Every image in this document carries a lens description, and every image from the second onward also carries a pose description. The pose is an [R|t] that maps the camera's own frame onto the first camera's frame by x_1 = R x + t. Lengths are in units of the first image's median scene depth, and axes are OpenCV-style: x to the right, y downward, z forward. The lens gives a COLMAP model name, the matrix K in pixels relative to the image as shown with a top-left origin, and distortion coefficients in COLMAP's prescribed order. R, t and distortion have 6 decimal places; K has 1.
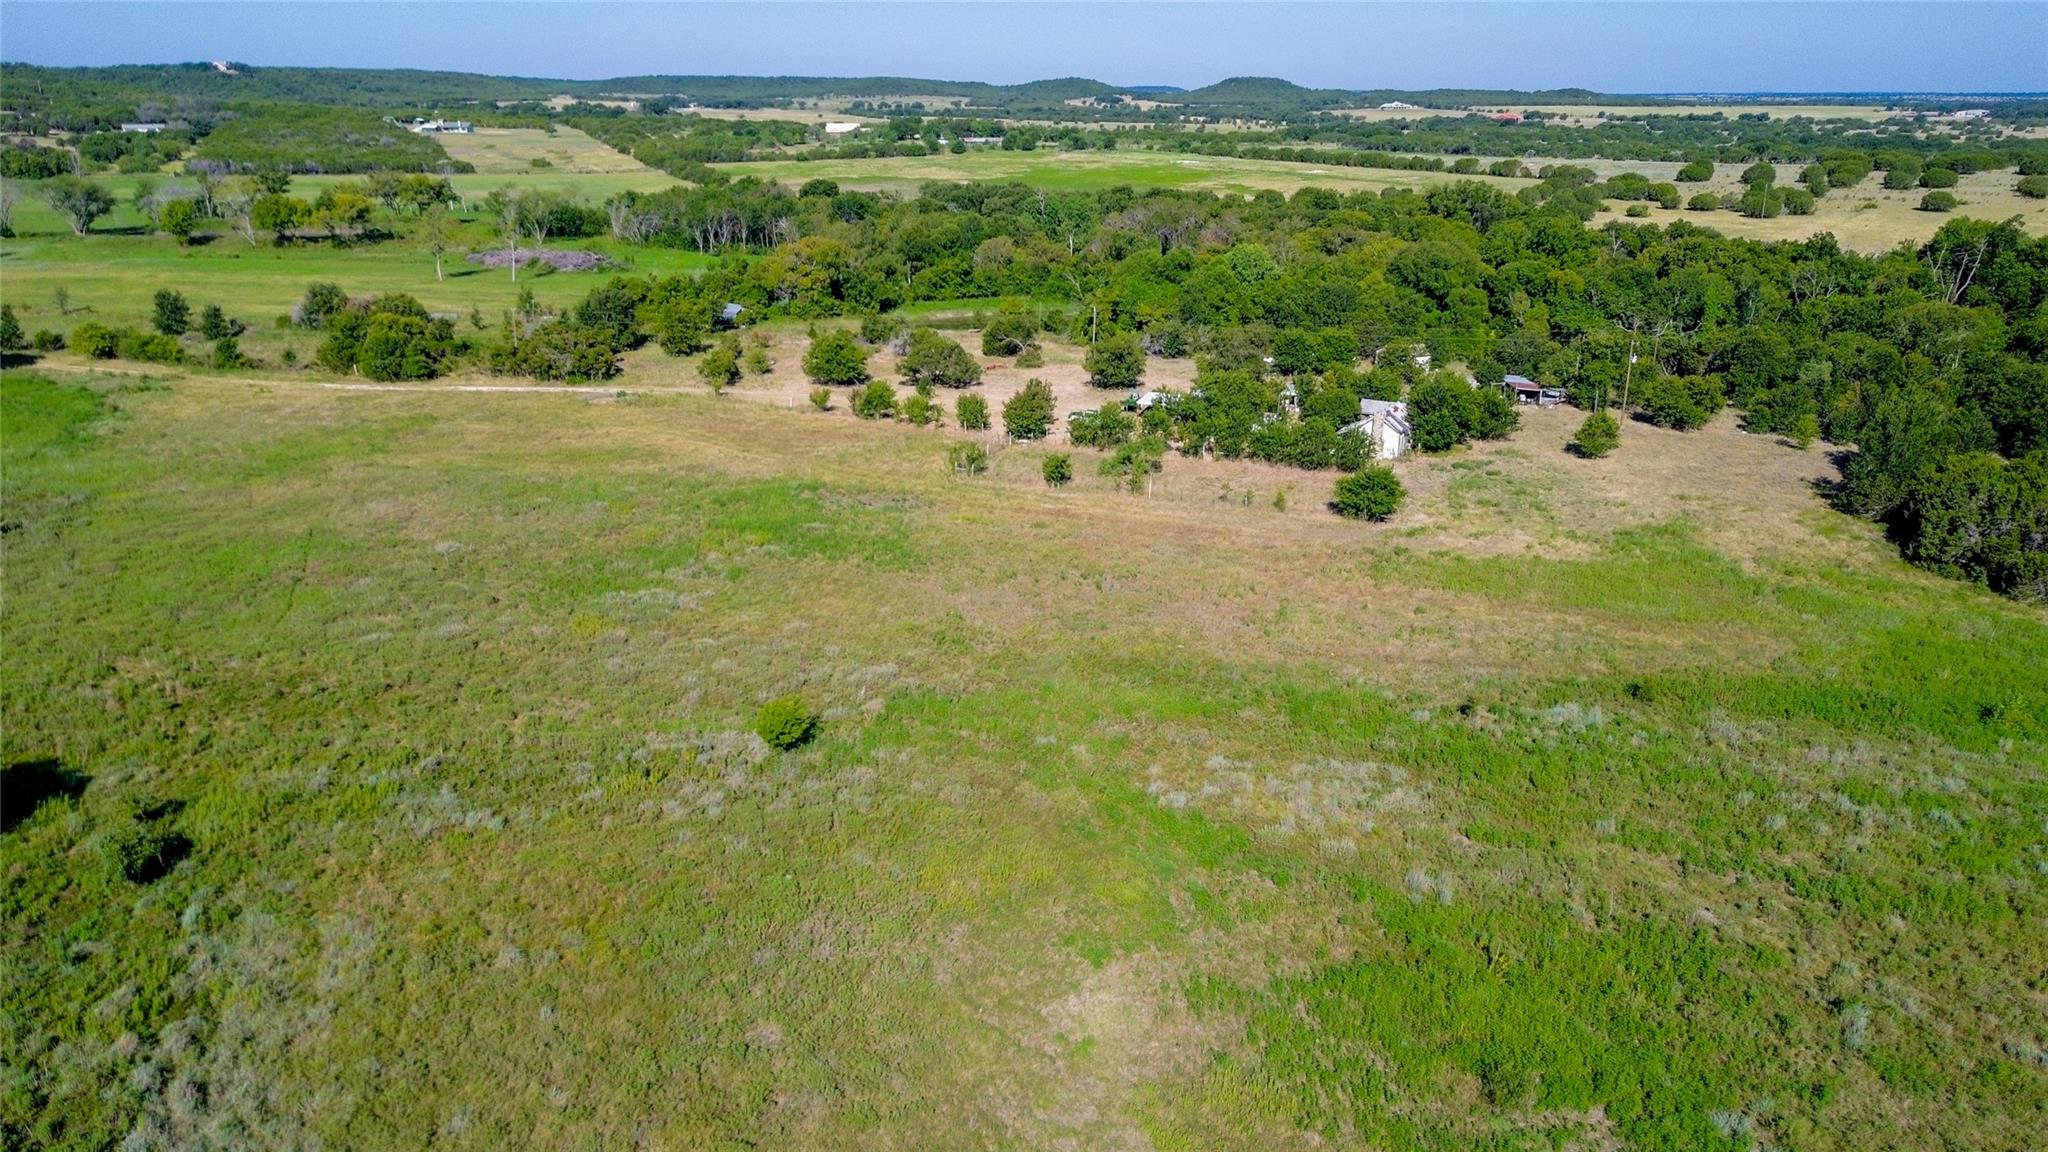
lens RADIAL K [[1475.6, 0, 1024.0], [0, 1475.6, 576.0], [0, 0, 1]] dist [0.076296, -0.069020]
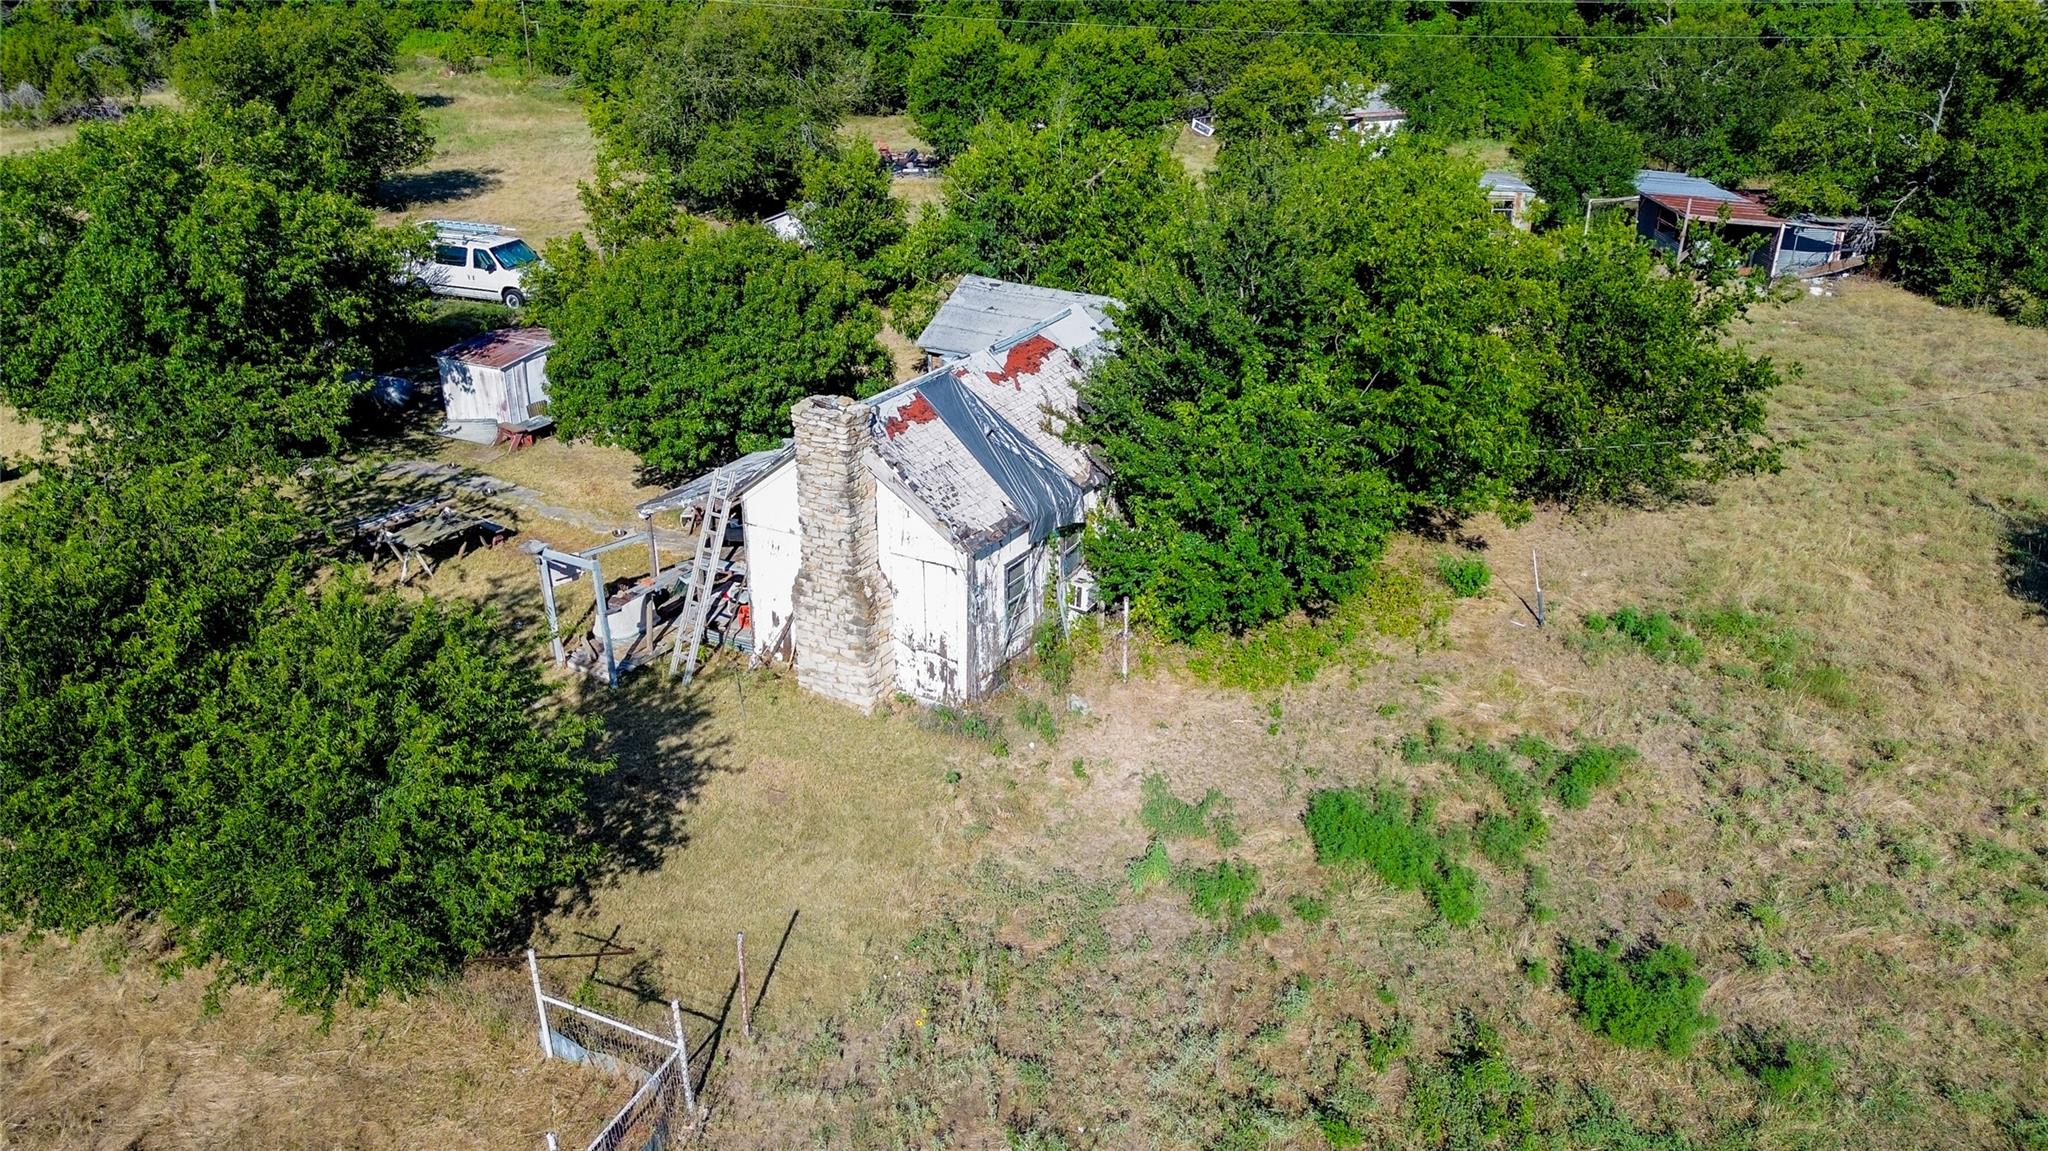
lens RADIAL K [[1475.6, 0, 1024.0], [0, 1475.6, 575.5], [0, 0, 1]] dist [0.076296, -0.069020]
pose [[0.999457, 0.005581, -0.032481, 0.192245], [-0.001837, 0.993460, 0.114164, -0.080344], [0.032906, -0.114042, 0.992931, 0.626041]]
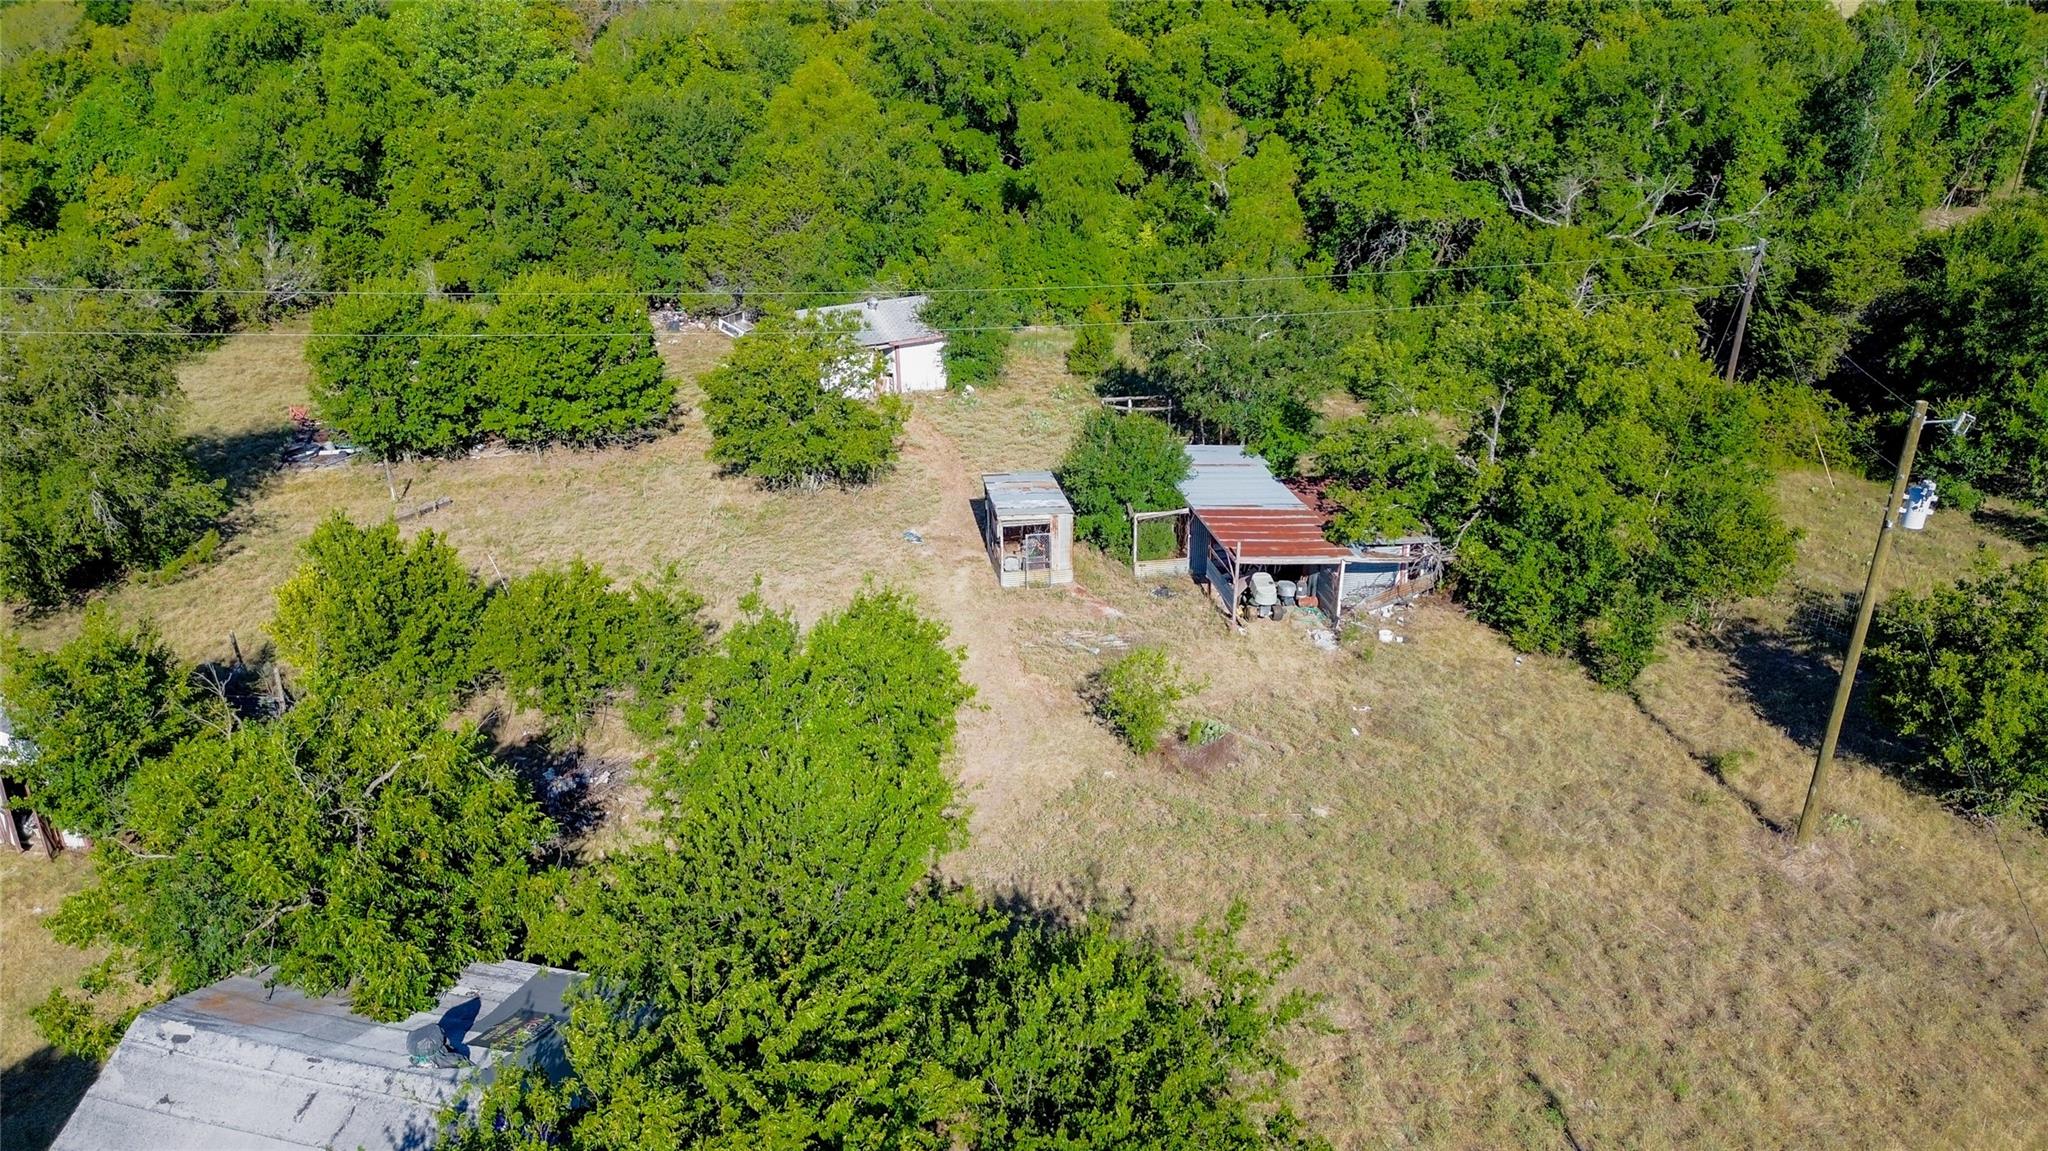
lens RADIAL K [[1475.6, 0, 1024.0], [0, 1475.6, 575.5], [0, 0, 1]] dist [0.076296, -0.069020]
pose [[0.978782, -0.093513, 0.182319, 0.223589], [0.072083, 0.990053, 0.120831, -0.131869], [-0.191804, -0.105125, 0.975787, 0.681473]]
